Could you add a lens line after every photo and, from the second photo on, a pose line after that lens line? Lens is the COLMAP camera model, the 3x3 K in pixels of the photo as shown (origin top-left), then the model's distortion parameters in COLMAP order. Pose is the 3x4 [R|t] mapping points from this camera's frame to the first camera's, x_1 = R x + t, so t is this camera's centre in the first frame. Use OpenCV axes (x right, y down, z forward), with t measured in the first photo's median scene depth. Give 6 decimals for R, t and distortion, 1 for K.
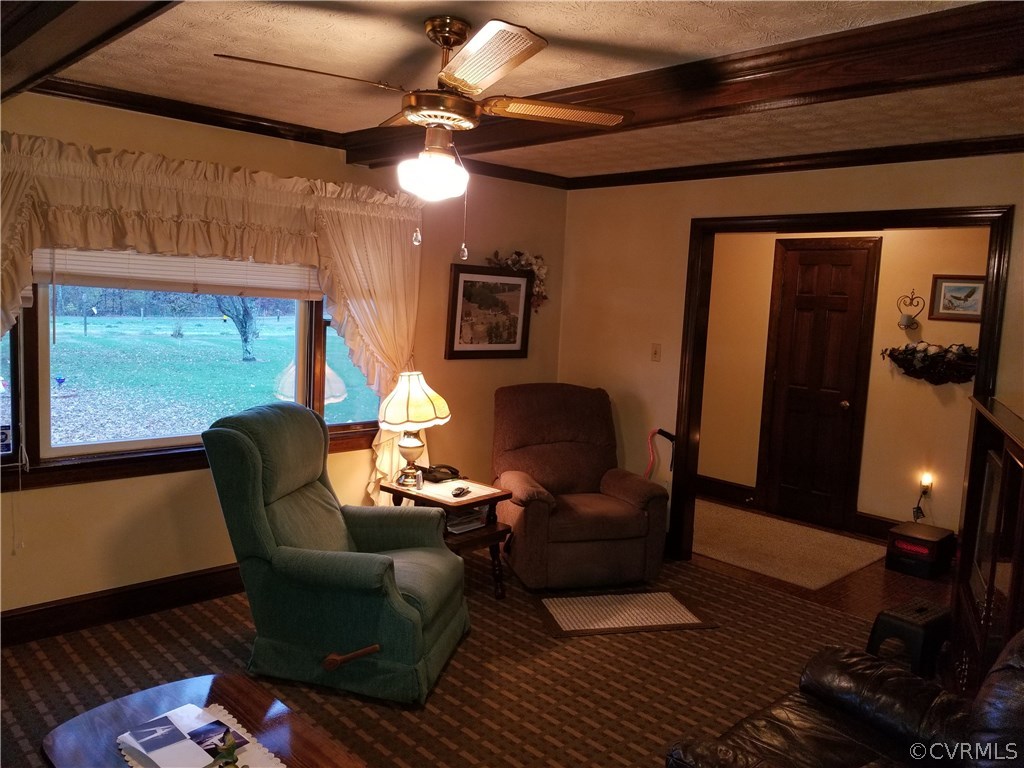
lens RADIAL K [[807.9, 0, 509.3], [0, 807.9, 383.5], [0, 0, 1]] dist [0.018703, -0.000469]
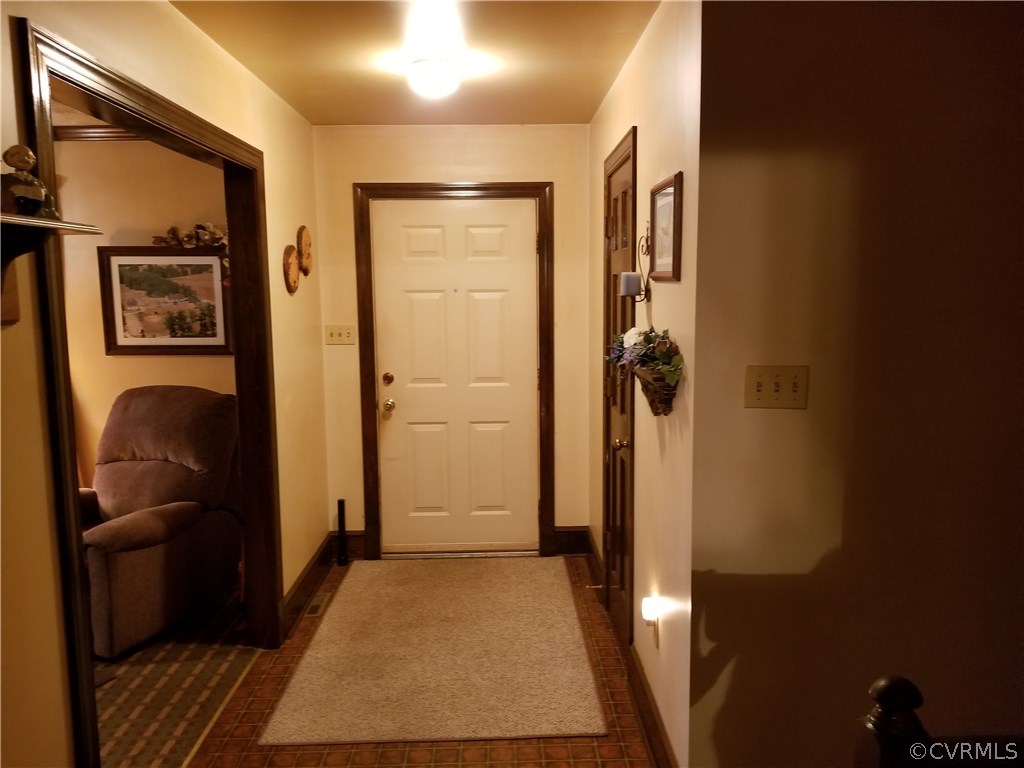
lens RADIAL K [[807.9, 0, 513.7], [0, 807.9, 382.1], [0, 0, 1]] dist [0.018703, -0.000469]
pose [[0.740466, 0.020598, -0.671778, 0.815394], [-0.030061, 0.999545, -0.002487, -0.010879], [0.671421, 0.022036, 0.740748, 0.613699]]
